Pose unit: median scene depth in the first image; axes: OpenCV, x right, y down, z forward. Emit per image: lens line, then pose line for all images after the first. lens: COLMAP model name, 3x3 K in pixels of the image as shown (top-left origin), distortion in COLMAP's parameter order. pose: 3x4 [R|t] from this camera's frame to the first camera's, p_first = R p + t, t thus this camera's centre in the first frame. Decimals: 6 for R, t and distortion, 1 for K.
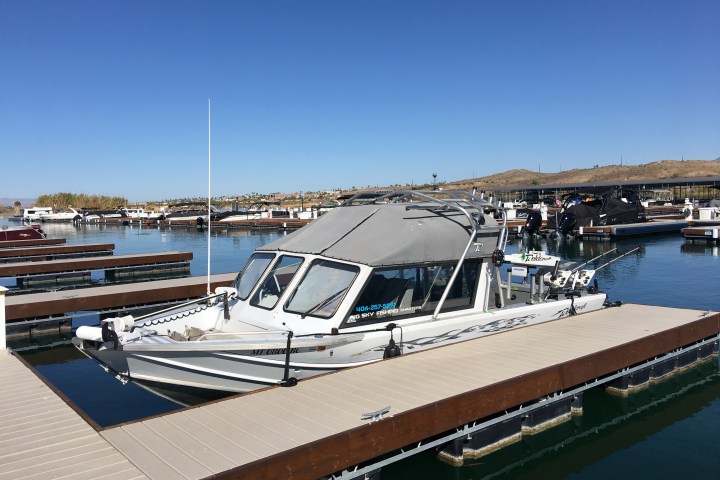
lens RADIAL K [[606.8, 0, 360.0], [0, 606.8, 240.0], [0, 0, 1]] dist [0.002915, 0.001270]
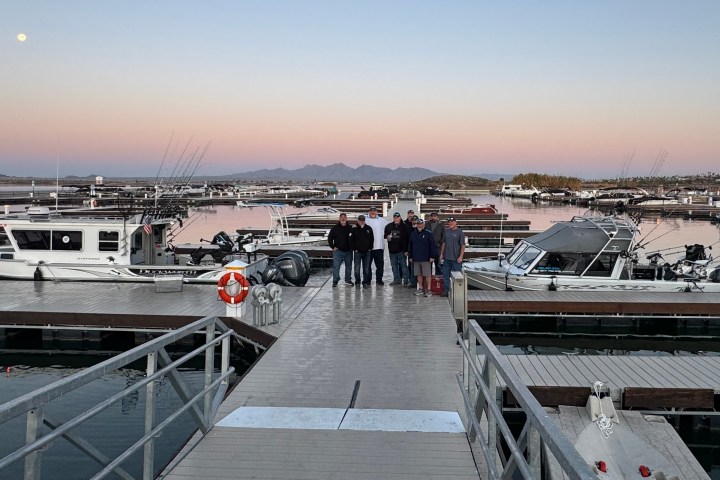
lens RADIAL K [[606.8, 0, 360.0], [0, 606.8, 240.0], [0, 0, 1]] dist [0.002915, 0.001270]
pose [[0.708875, 0.095507, -0.698838, 0.220099], [-0.053313, 0.995211, 0.081932, -0.029824], [0.703316, -0.020823, 0.710572, -0.232193]]
